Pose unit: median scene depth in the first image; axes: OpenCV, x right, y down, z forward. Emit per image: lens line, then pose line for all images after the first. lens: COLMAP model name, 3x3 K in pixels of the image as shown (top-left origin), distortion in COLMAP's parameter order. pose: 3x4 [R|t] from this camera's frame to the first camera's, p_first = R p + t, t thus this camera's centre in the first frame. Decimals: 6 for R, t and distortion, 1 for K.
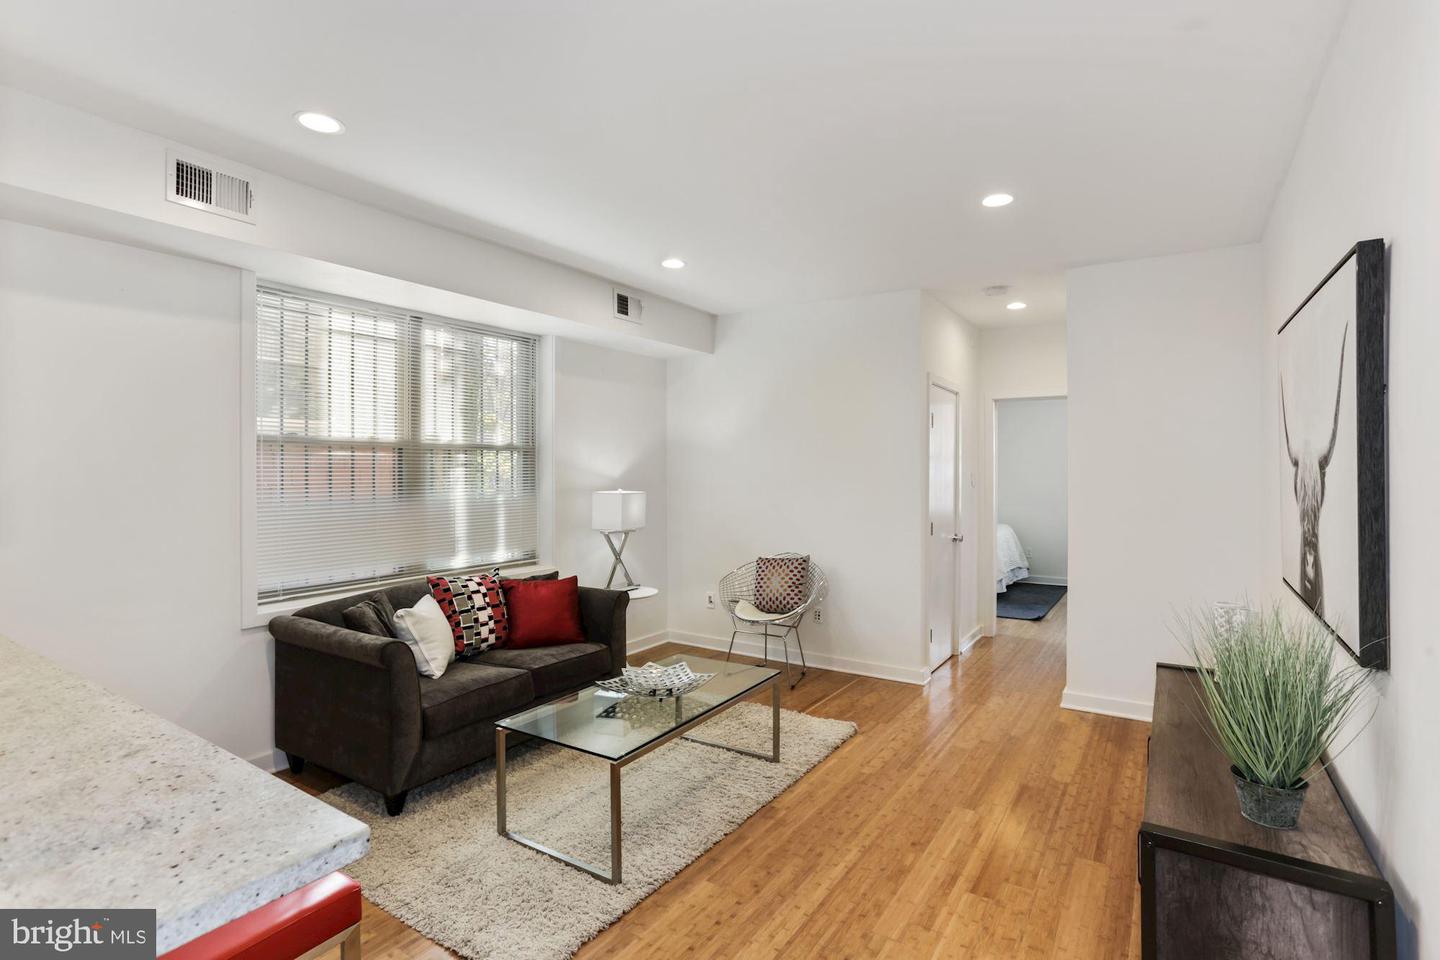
lens RADIAL K [[694.0, 0, 716.9], [0, 694.0, 473.7], [0, 0, 1]] dist [-0.020109, 0.005201]
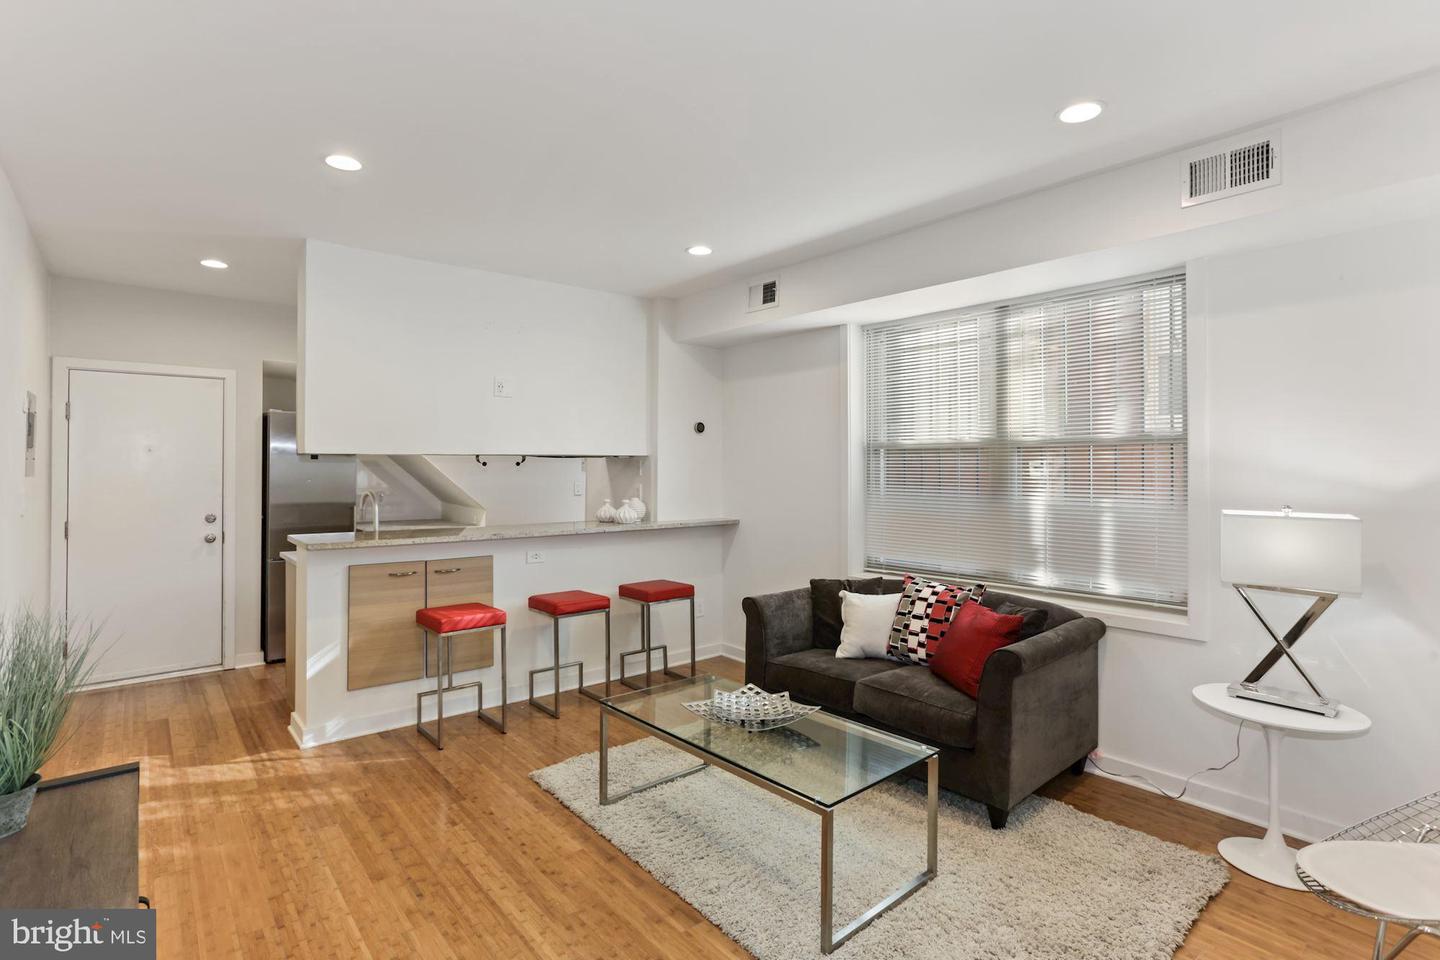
lens RADIAL K [[694.0, 0, 715.9], [0, 694.0, 467.7], [0, 0, 1]] dist [-0.020109, 0.005201]
pose [[-0.275818, 0.002517, -0.961207, 0.647664], [-0.007606, 0.999960, 0.004801, -0.011819], [0.961180, 0.008635, -0.275788, 0.999038]]
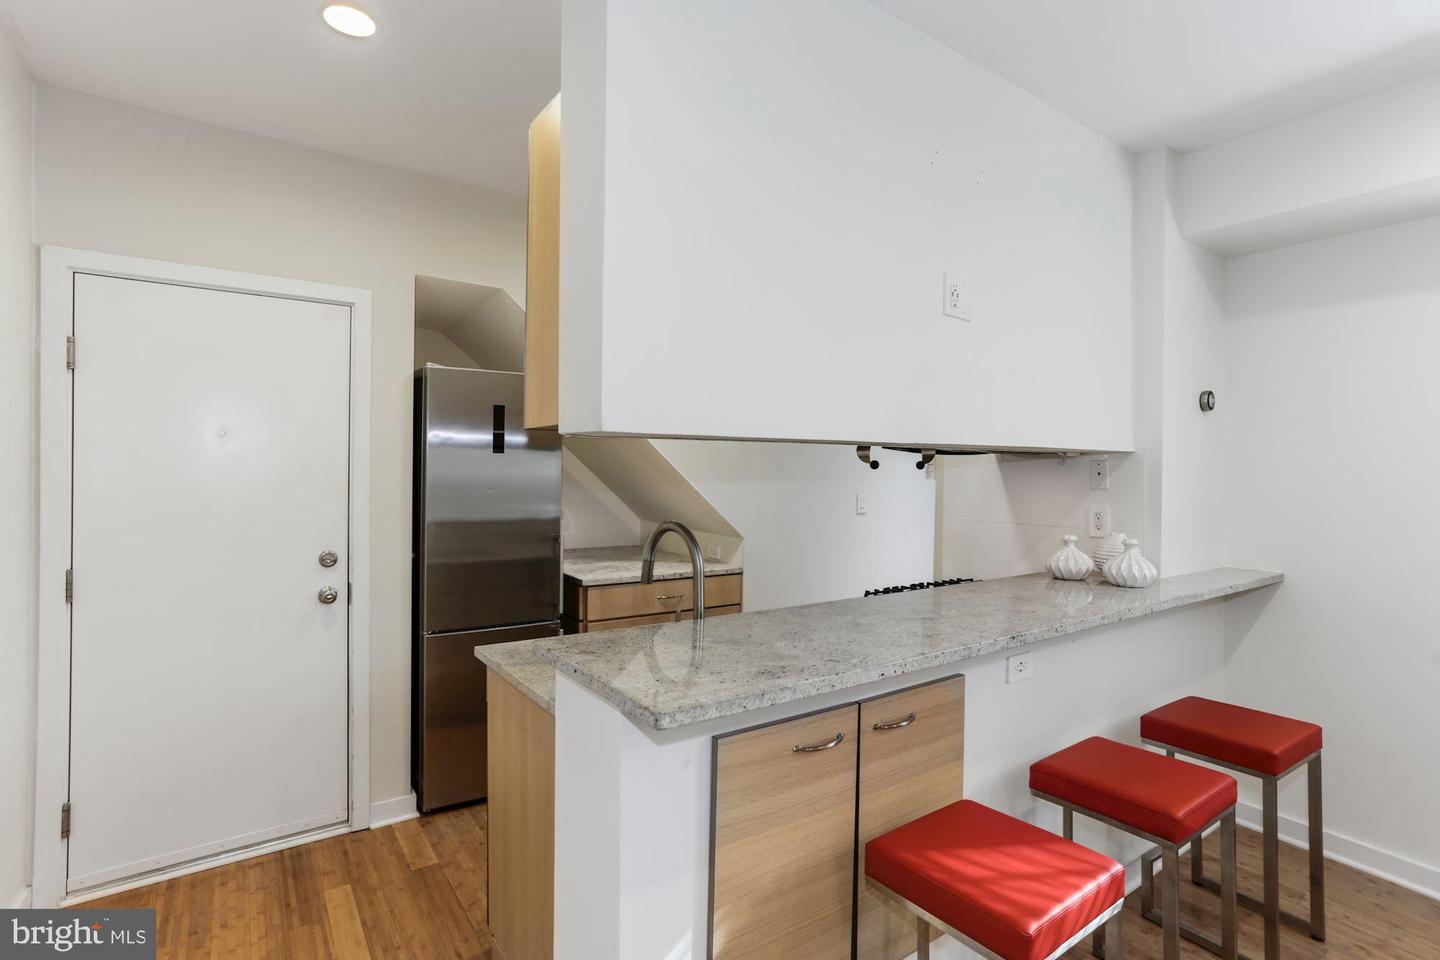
lens RADIAL K [[694.0, 0, 716.5], [0, 694.0, 474.9], [0, 0, 1]] dist [-0.020109, 0.005201]
pose [[-0.357189, 0.009826, -0.933981, 0.166277], [-0.015936, 0.999735, 0.016612, -0.008215], [0.933896, 0.020818, -0.356938, 0.325355]]
